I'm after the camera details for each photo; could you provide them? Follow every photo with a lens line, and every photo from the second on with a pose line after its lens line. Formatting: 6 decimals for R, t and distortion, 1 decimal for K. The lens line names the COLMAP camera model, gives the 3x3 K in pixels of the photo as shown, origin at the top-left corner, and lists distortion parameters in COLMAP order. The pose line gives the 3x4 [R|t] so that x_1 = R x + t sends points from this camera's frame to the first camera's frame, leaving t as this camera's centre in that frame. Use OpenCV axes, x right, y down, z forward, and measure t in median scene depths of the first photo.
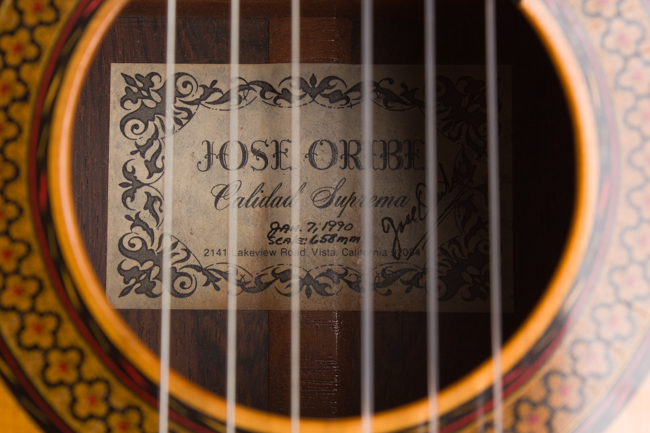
lens RADIAL K [[1645.8, 0, 325.0], [0, 1645.8, 216.5], [0, 0, 1]] dist [0.035468, 0.112219]
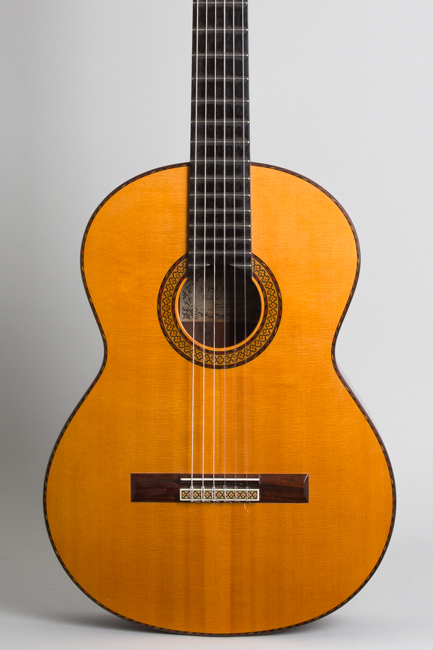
lens RADIAL K [[1306.8, 0, 216.5], [0, 1306.8, 325.0], [0, 0, 1]] dist [0.039144, 0.081817]
pose [[0.997826, 0.005536, -0.065676, 0.310166], [0.003398, 0.990820, 0.135143, -0.623631], [0.065821, -0.135072, 0.988647, -3.836923]]
